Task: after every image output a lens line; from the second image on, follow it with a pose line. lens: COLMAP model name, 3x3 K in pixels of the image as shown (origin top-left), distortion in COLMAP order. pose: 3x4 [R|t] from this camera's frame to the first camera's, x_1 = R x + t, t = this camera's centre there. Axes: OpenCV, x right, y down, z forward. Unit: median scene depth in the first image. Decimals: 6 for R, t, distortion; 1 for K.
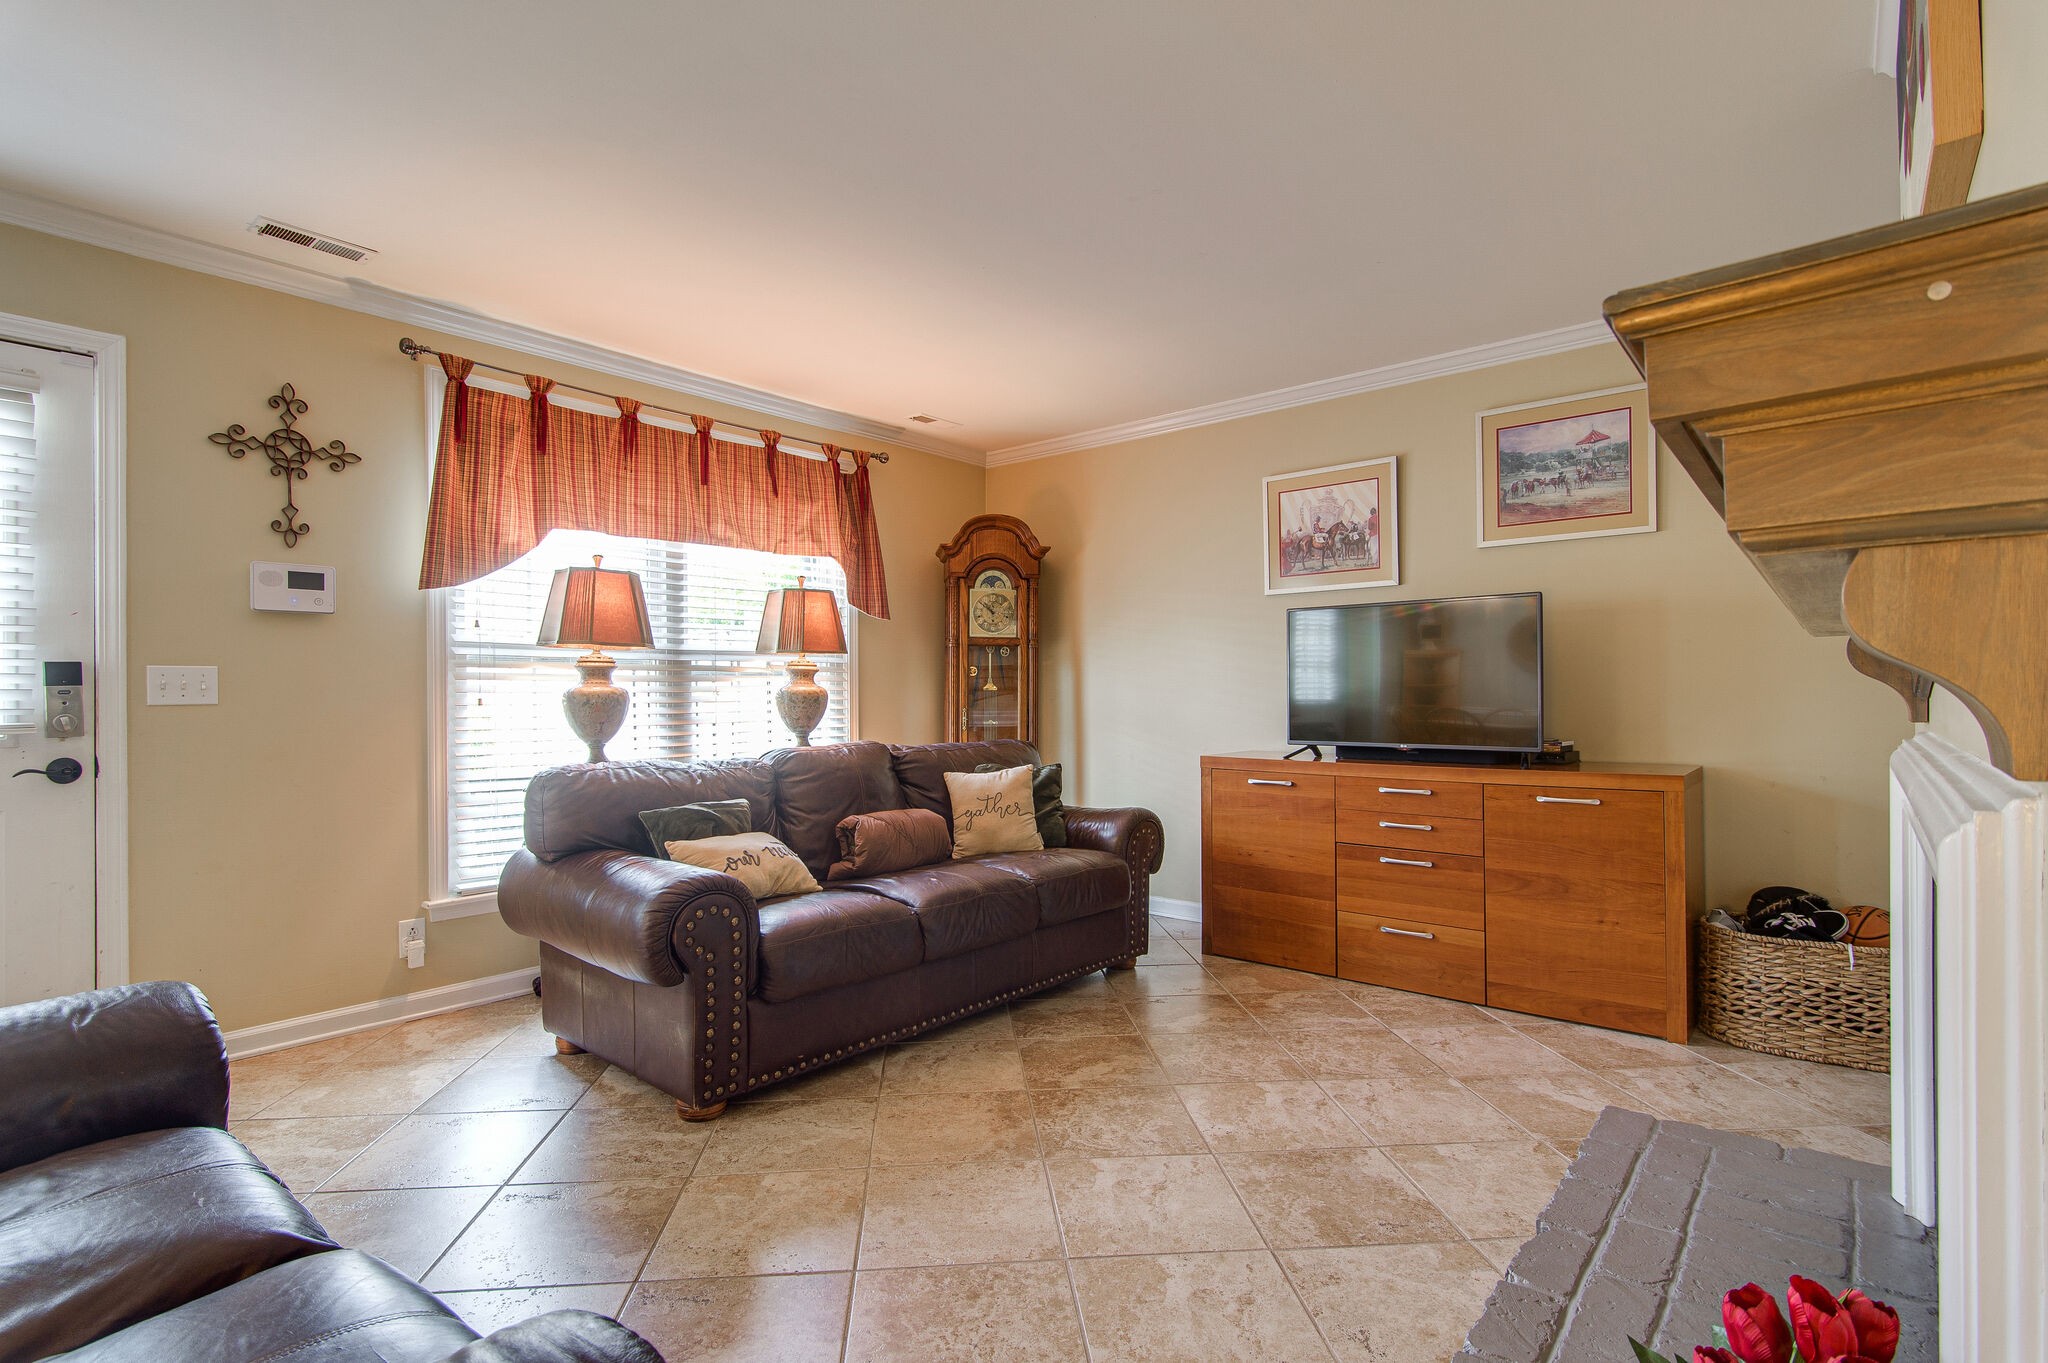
lens RADIAL K [[991.5, 0, 1004.1], [0, 991.5, 690.5], [0, 0, 1]] dist [0.002256, -0.001765]
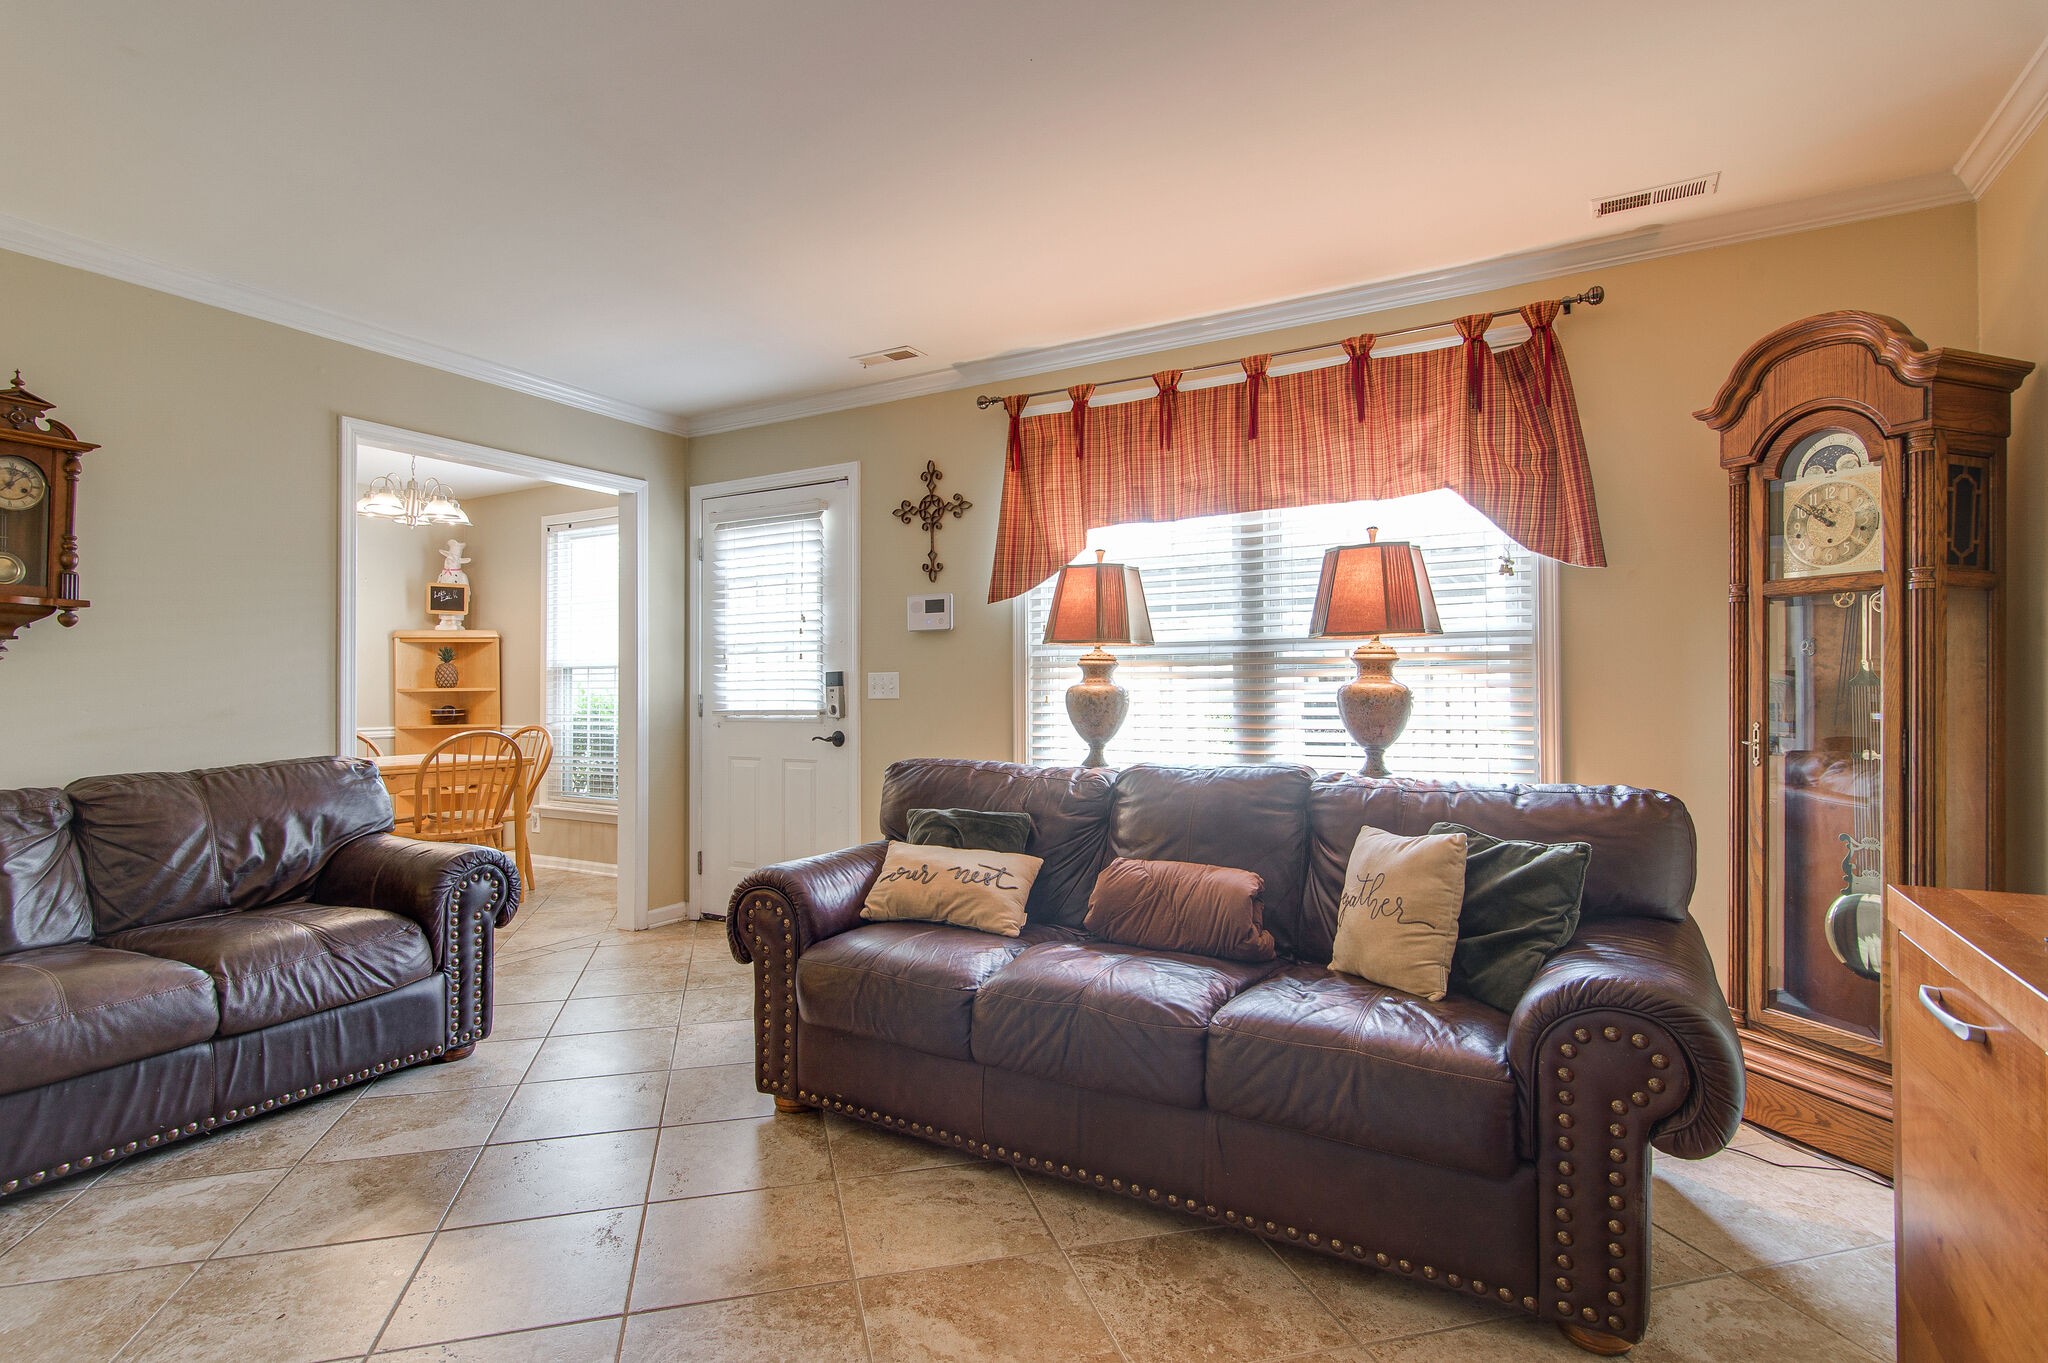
lens RADIAL K [[991.5, 0, 1017.3], [0, 991.5, 686.2], [0, 0, 1]] dist [0.002256, -0.001765]
pose [[0.195500, -0.000478, -0.980704, 0.533825], [0.004825, 0.999988, 0.000474, -0.003297], [0.980692, -0.004824, 0.195500, 0.734489]]
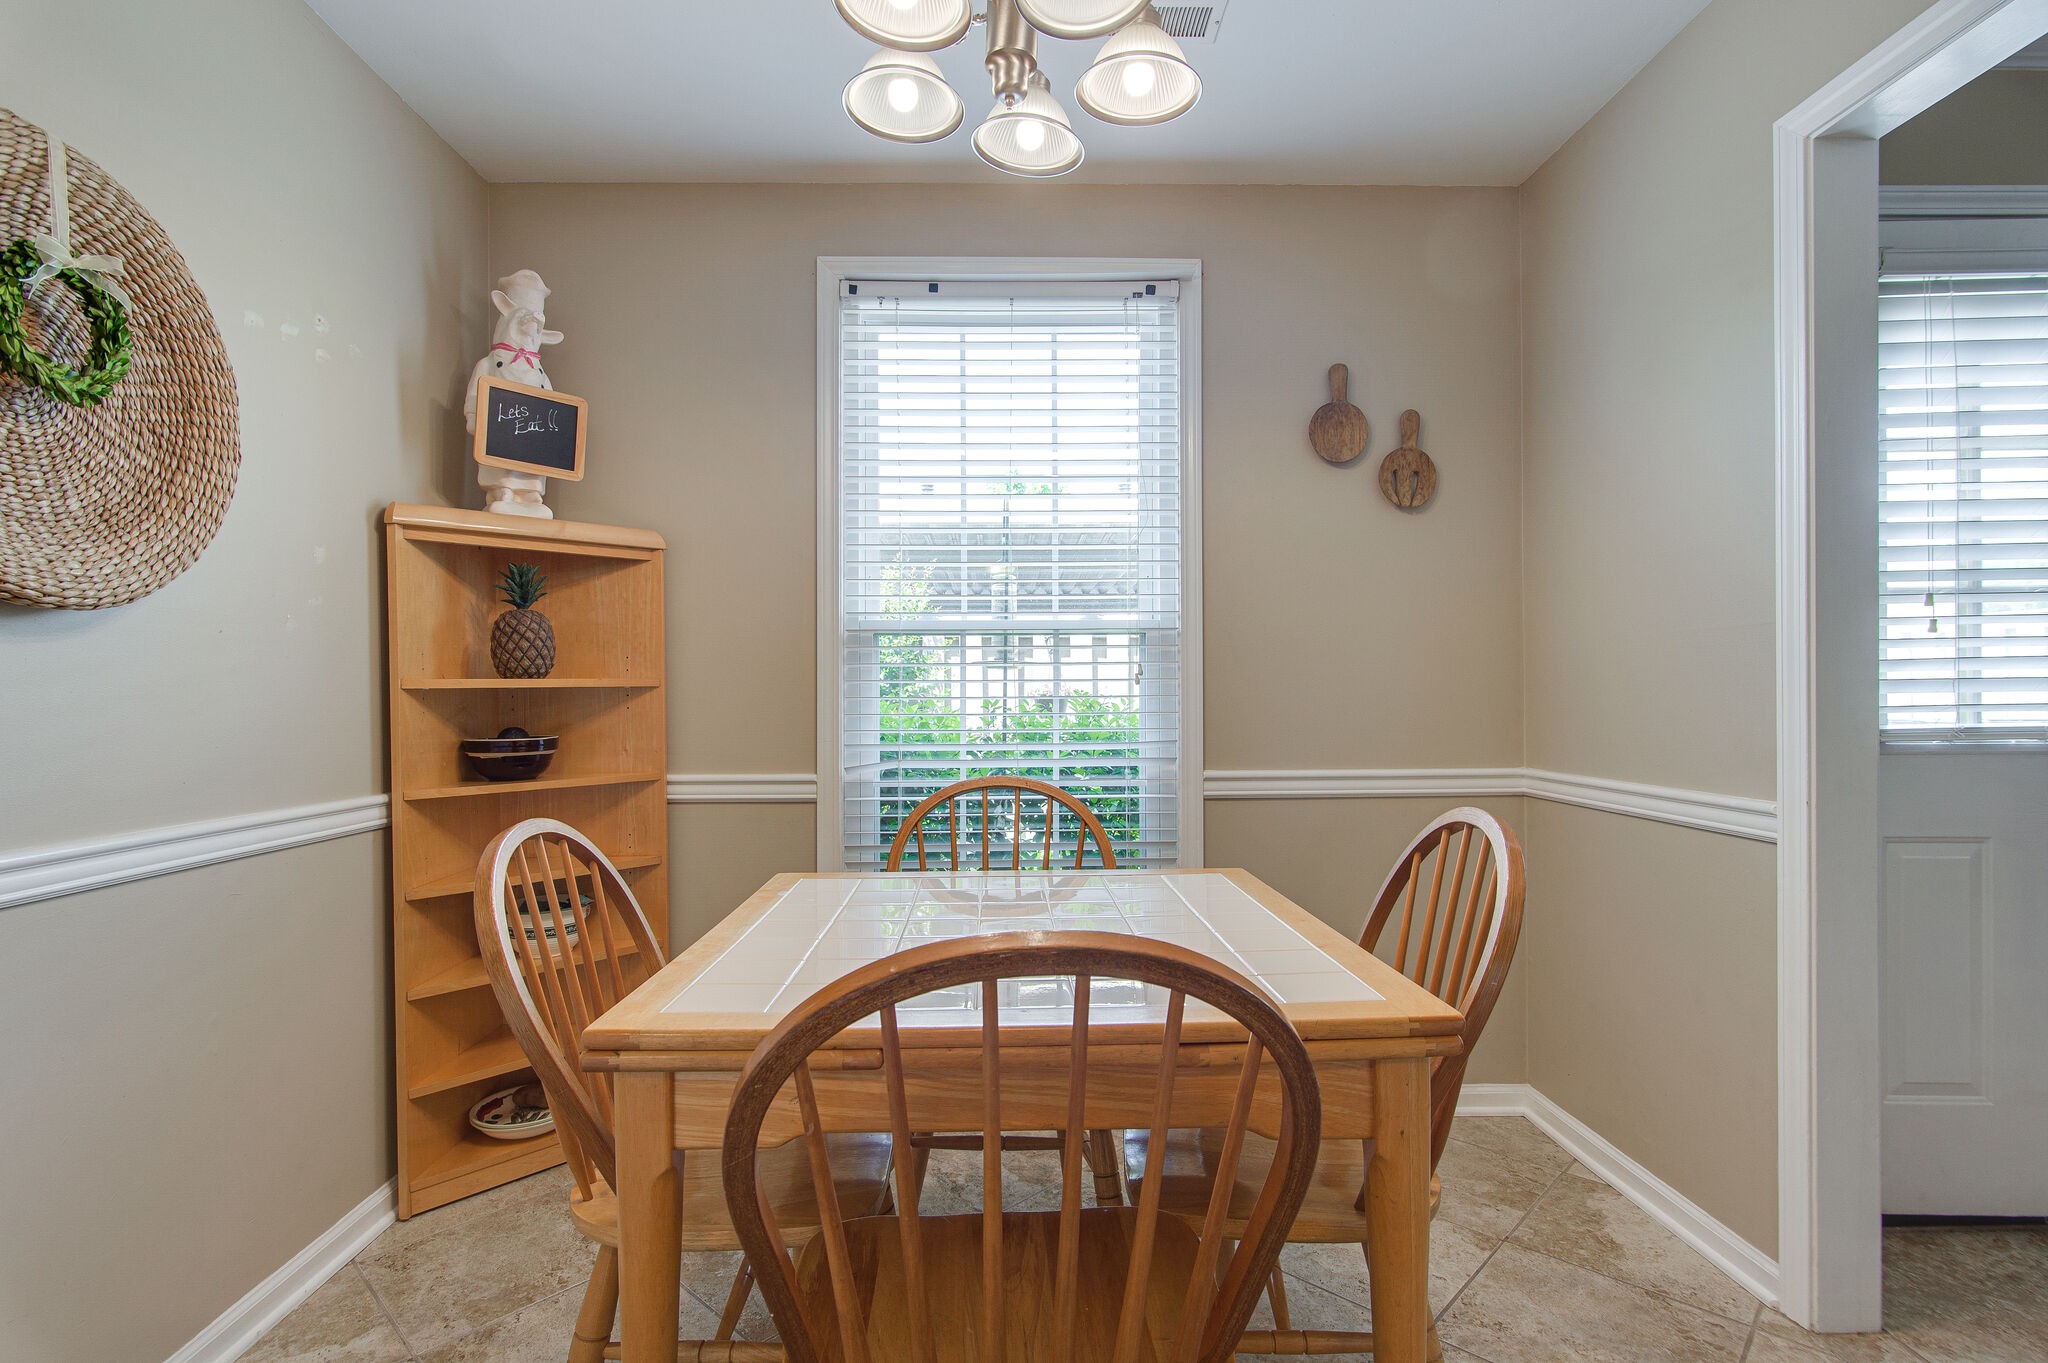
lens RADIAL K [[991.5, 0, 1020.6], [0, 991.5, 697.0], [0, 0, 1]] dist [0.002256, -0.001765]
pose [[0.659983, 0.000710, -0.751280, -0.741959], [0.000562, 0.999999, 0.001439, 0.006880], [0.751281, -0.001371, 0.659982, -0.115182]]
